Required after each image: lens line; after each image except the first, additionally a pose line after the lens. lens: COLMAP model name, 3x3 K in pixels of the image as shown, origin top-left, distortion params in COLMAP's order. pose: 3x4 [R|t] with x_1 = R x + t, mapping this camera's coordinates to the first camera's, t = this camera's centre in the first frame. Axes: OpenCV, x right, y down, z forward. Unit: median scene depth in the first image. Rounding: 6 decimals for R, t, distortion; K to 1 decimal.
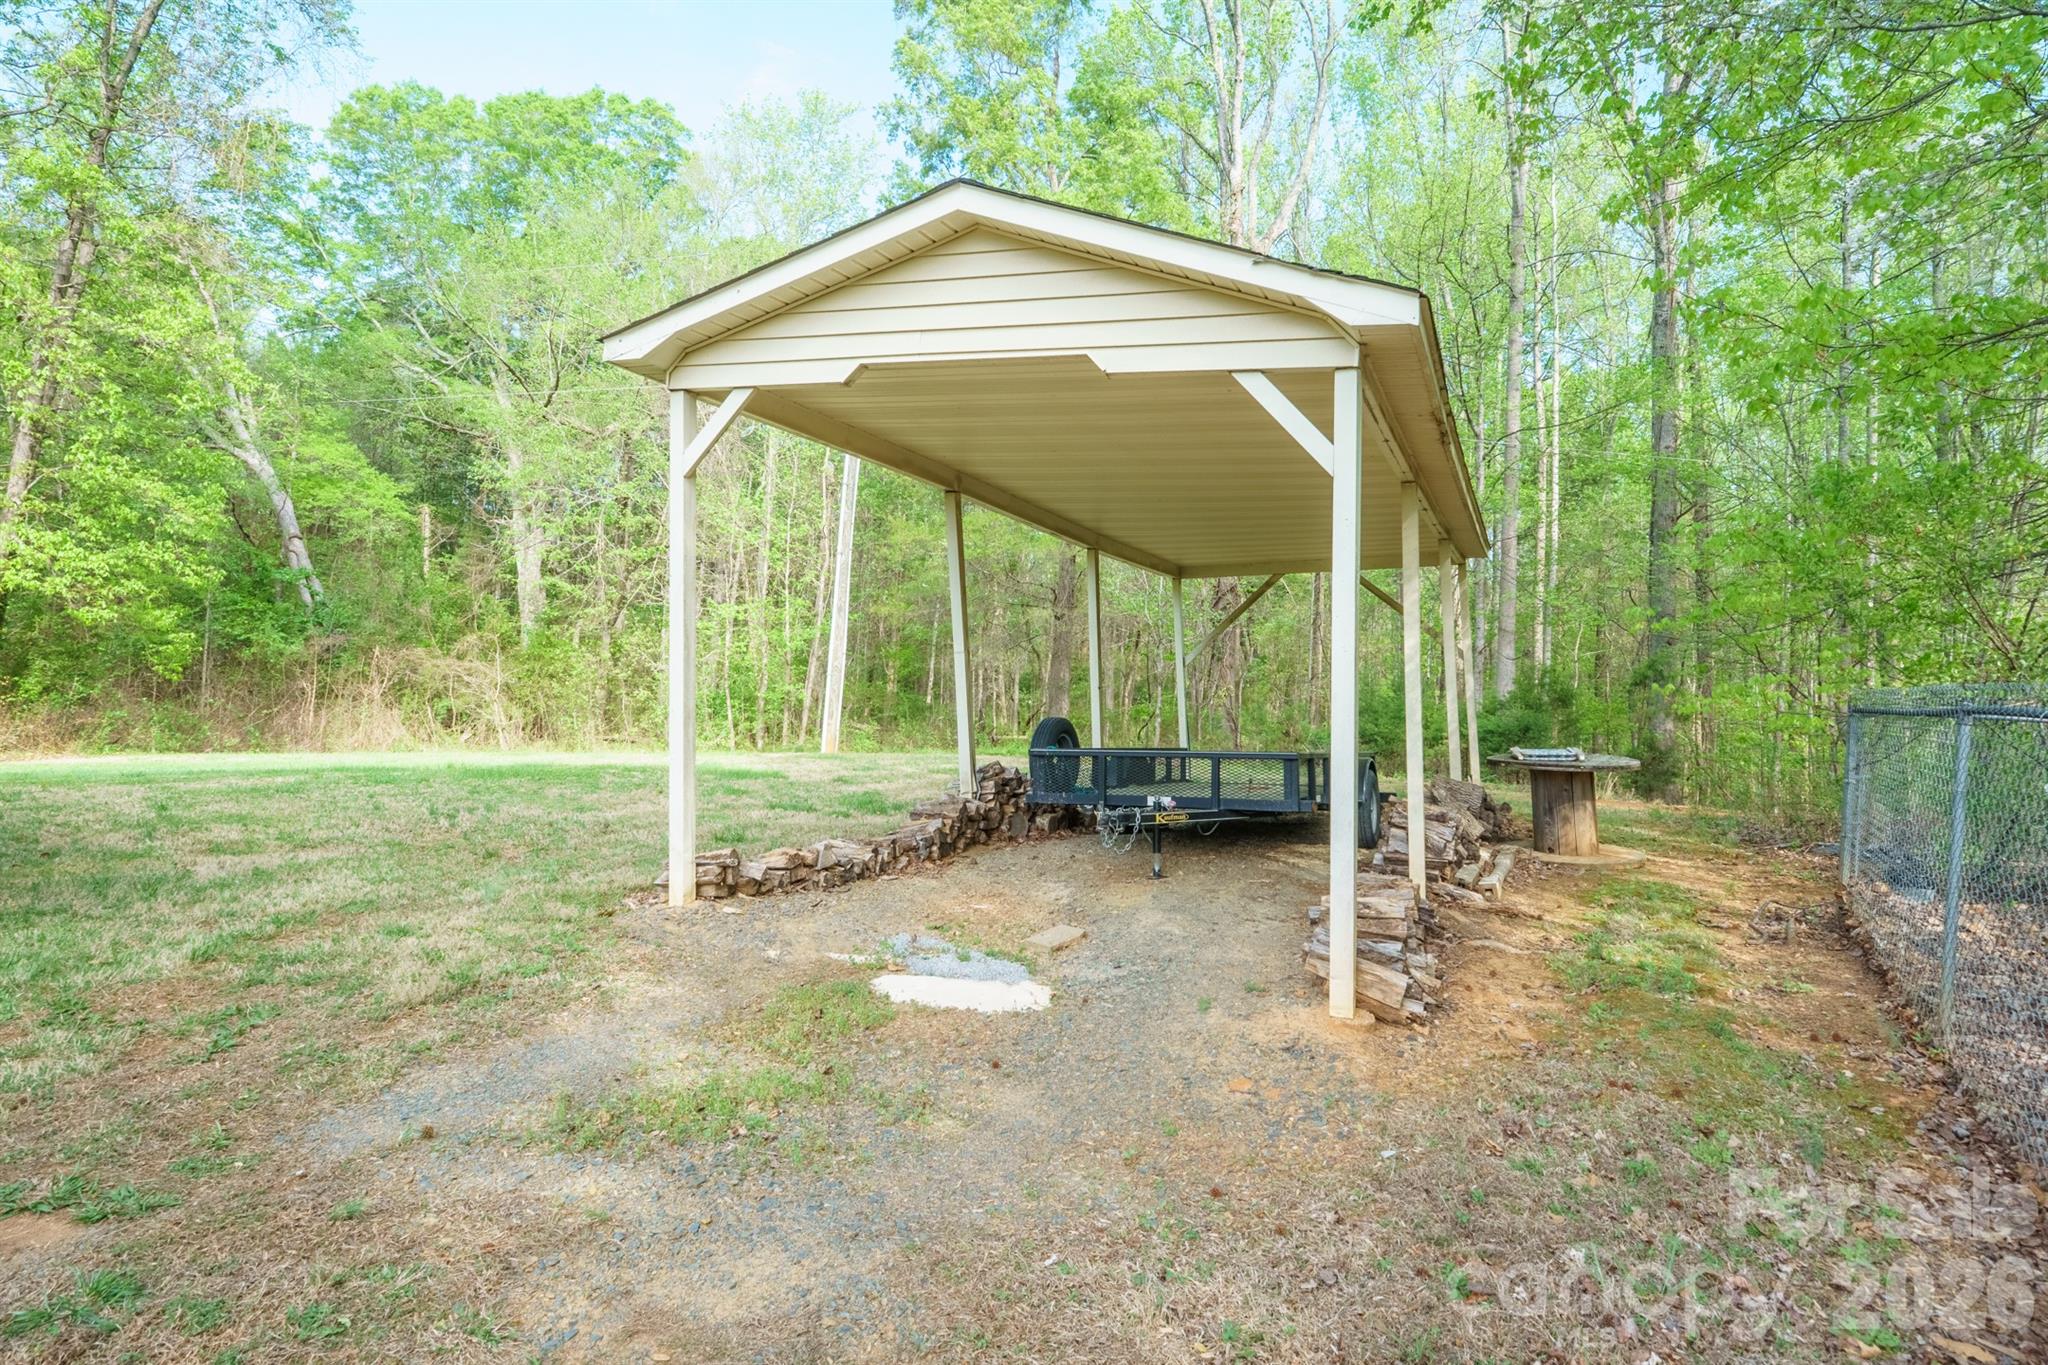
lens RADIAL K [[1011.1, 0, 1084.9], [0, 1011.1, 549.5], [0, 0, 1]] dist [-0.001280, -0.002334]
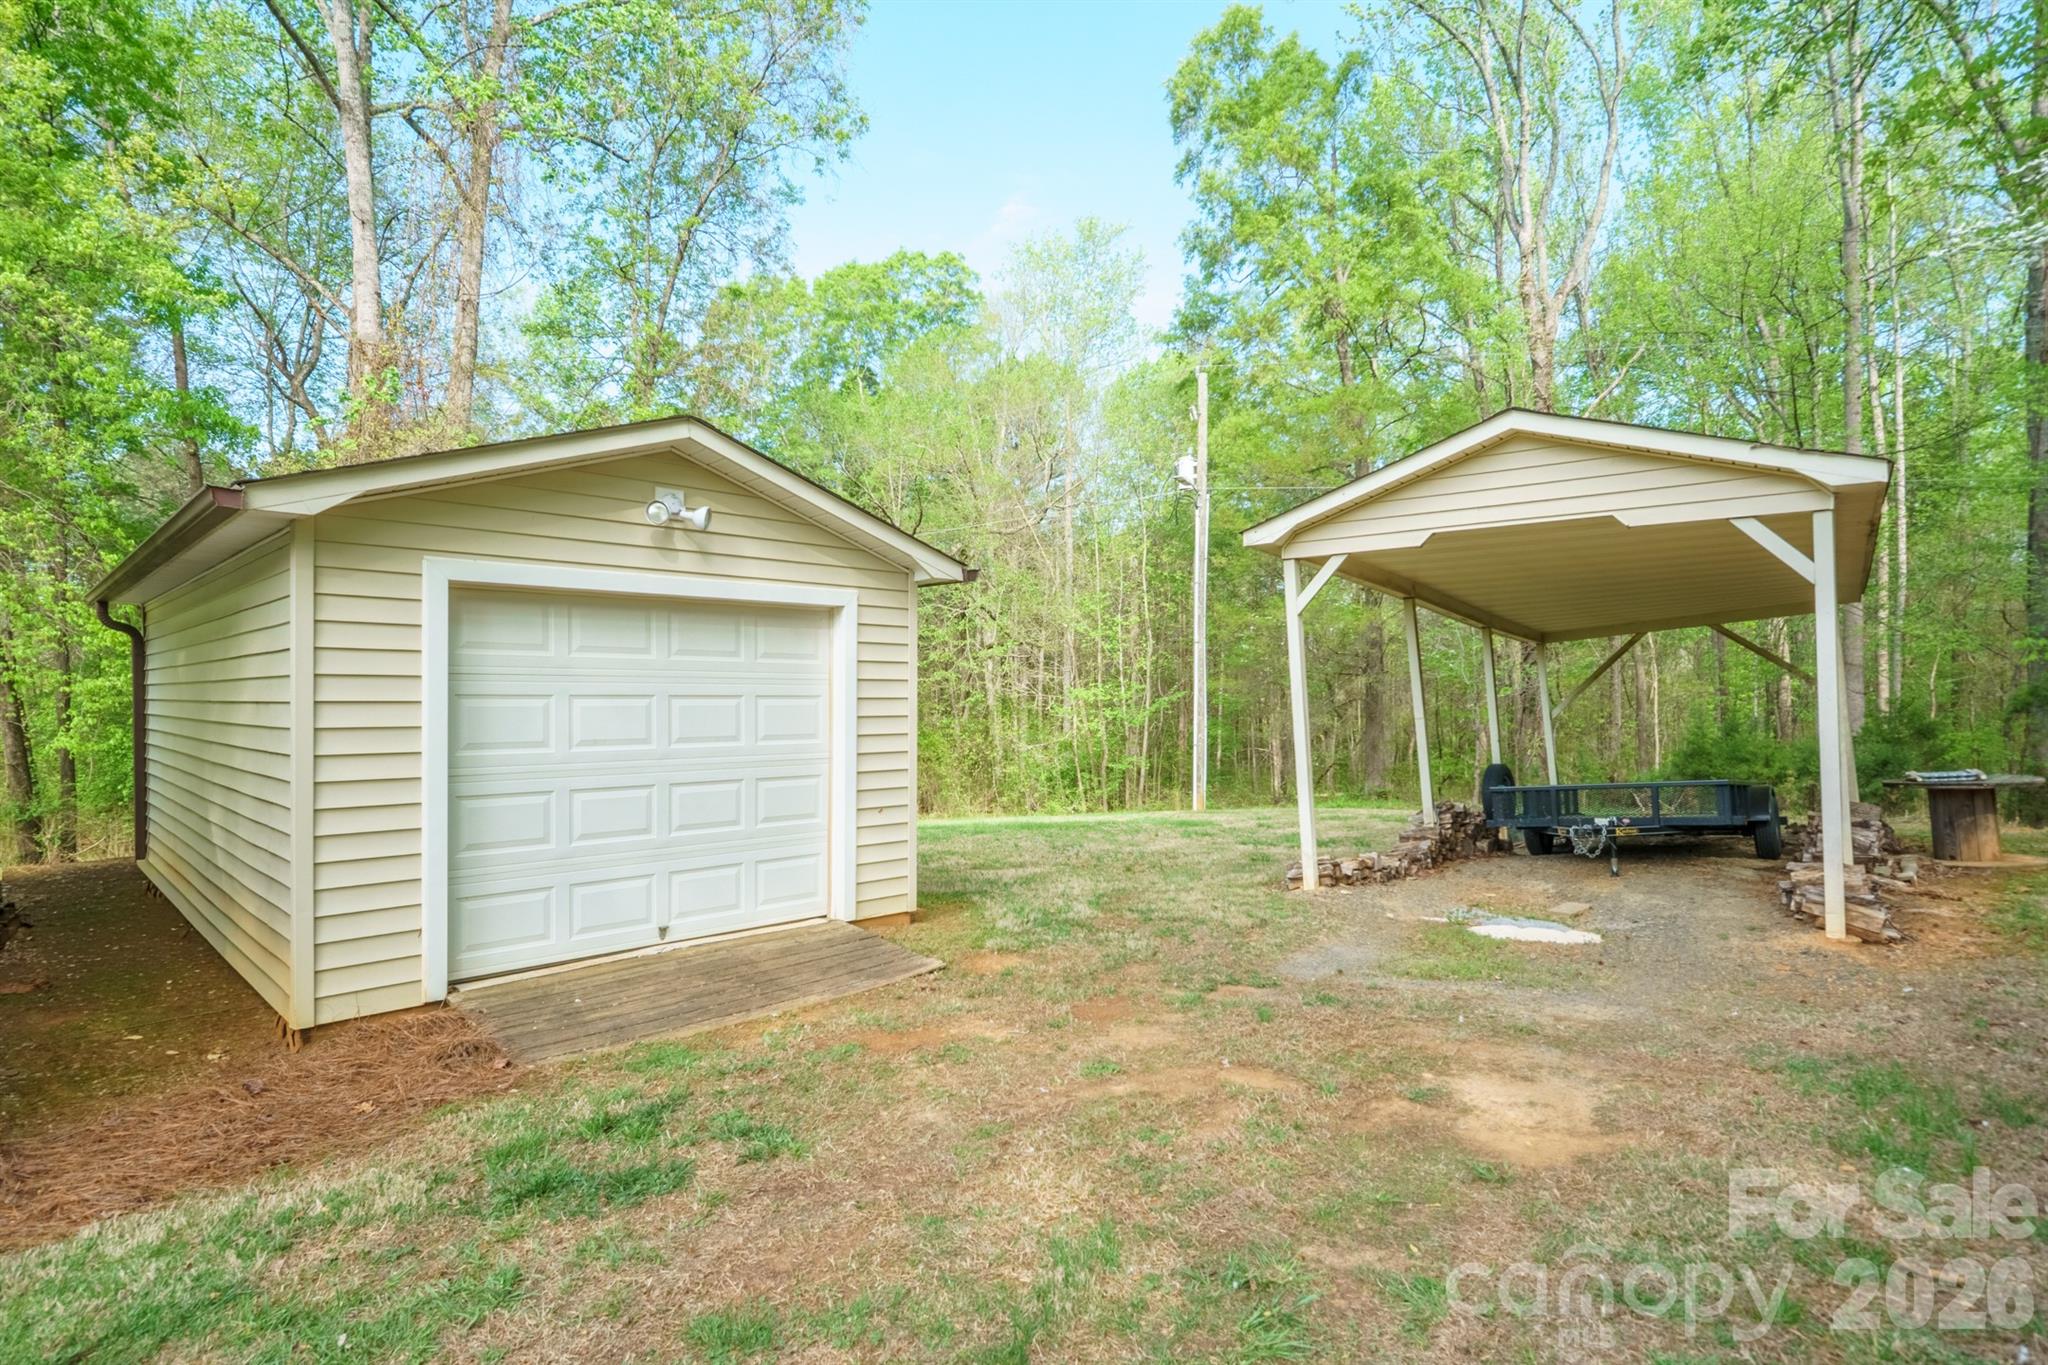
lens RADIAL K [[1011.1, 0, 1035.5], [0, 1011.1, 691.3], [0, 0, 1]] dist [-0.001280, -0.002334]
pose [[0.962908, -0.068040, -0.261110, -0.275067], [0.086632, 0.994410, 0.060355, -0.059670], [0.255544, -0.080736, 0.963420, -0.421553]]
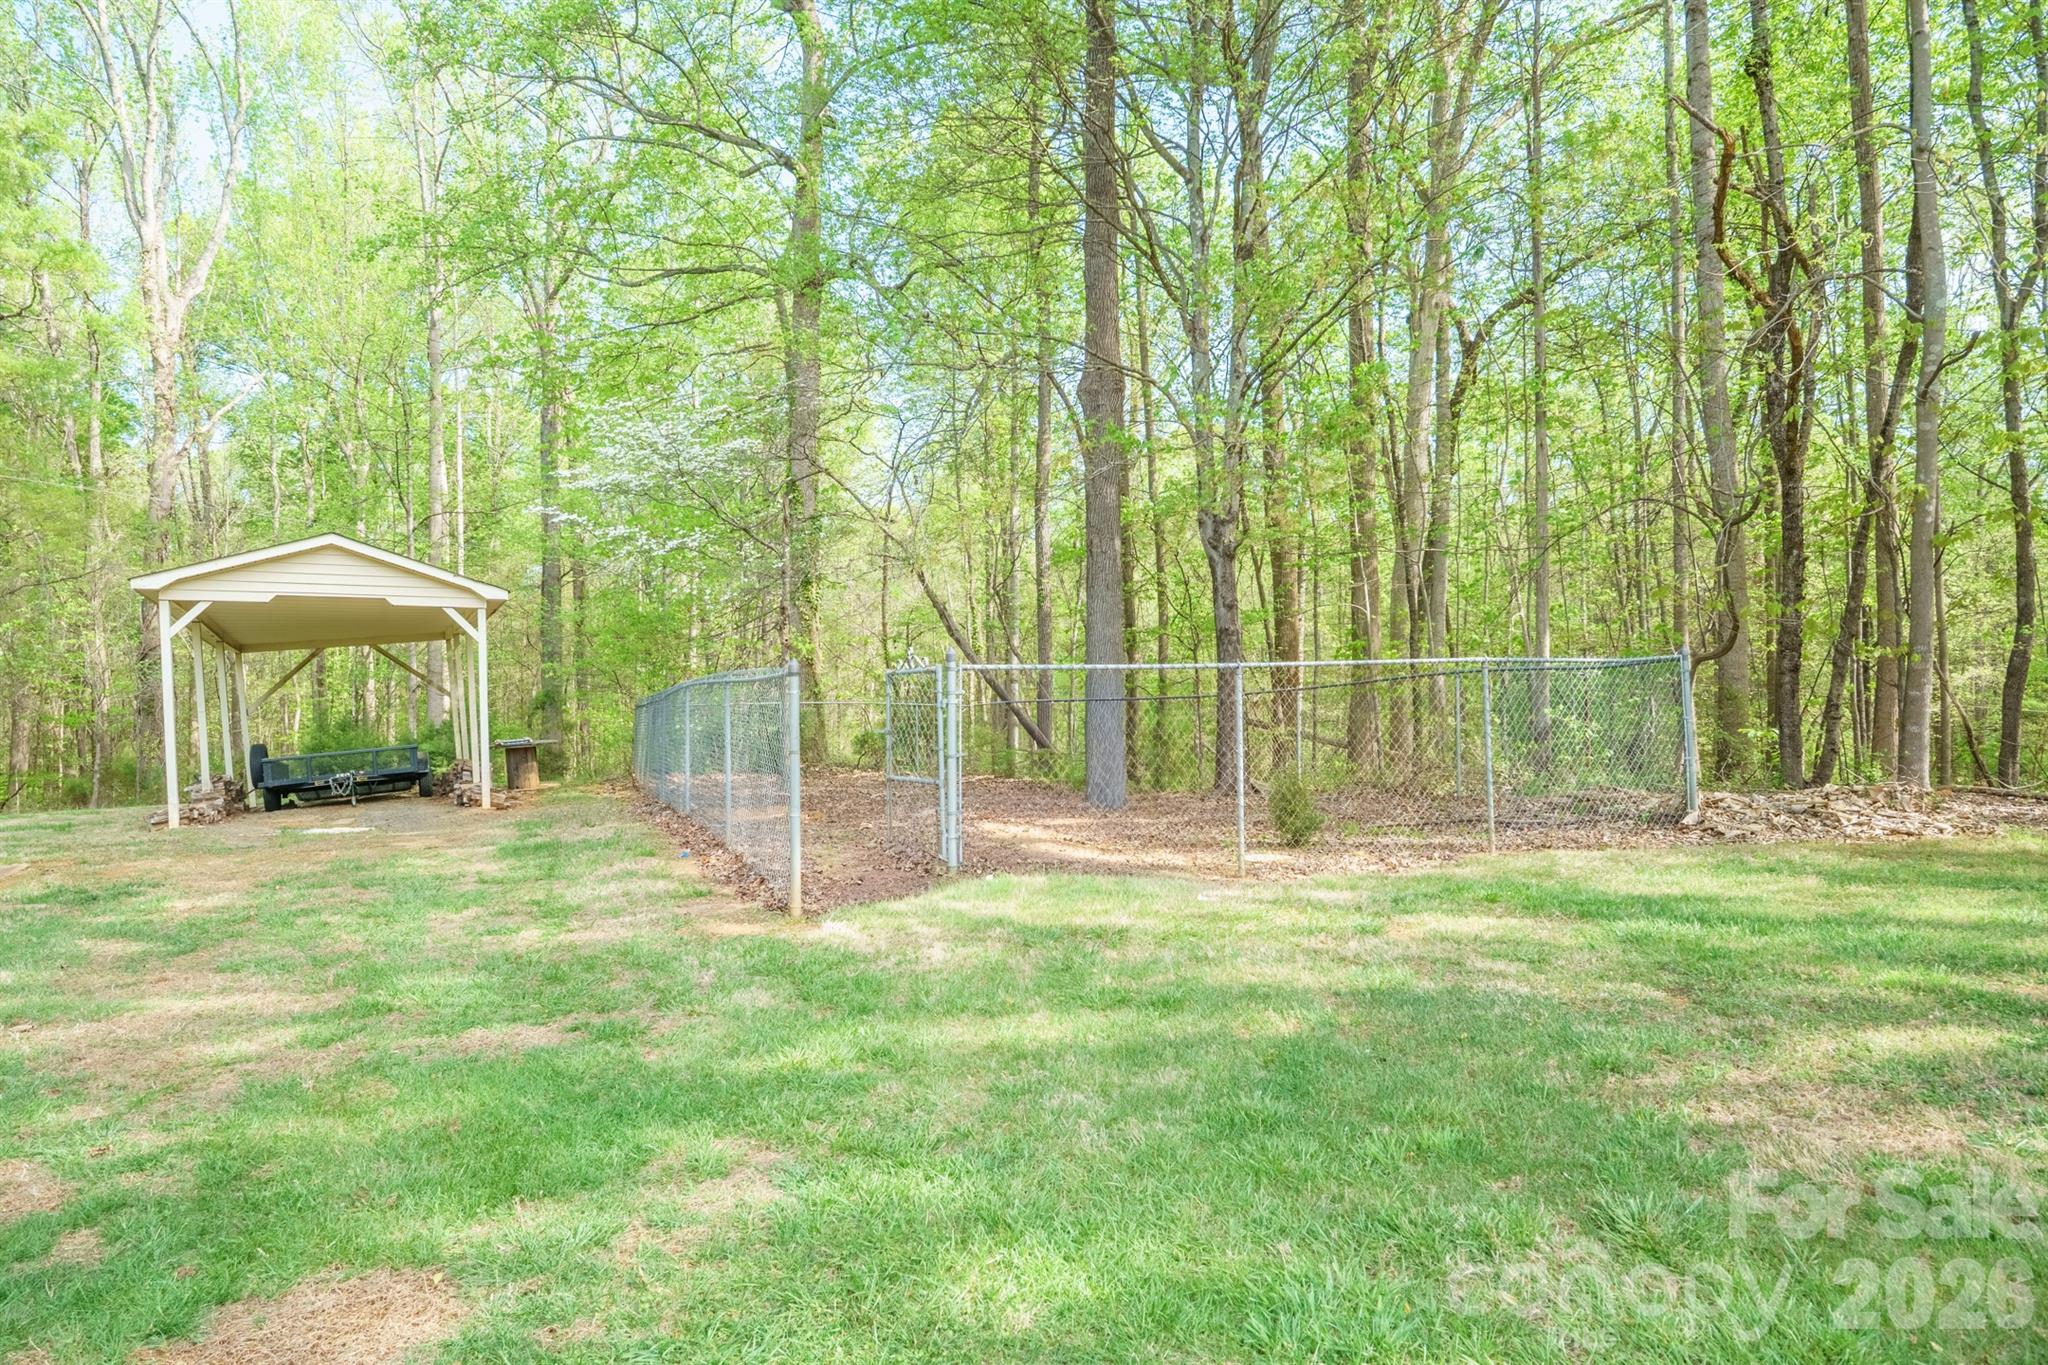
lens RADIAL K [[1330.1, 0, 1024.1], [0, 1330.1, 689.6], [0, 0, 1]] dist [0.021059, 0.002489]
pose [[0.642117, -0.065414, 0.763811, -1.039693], [-0.018038, 0.994788, 0.100359, -0.210333], [-0.766395, -0.078220, 0.637590, -1.667705]]
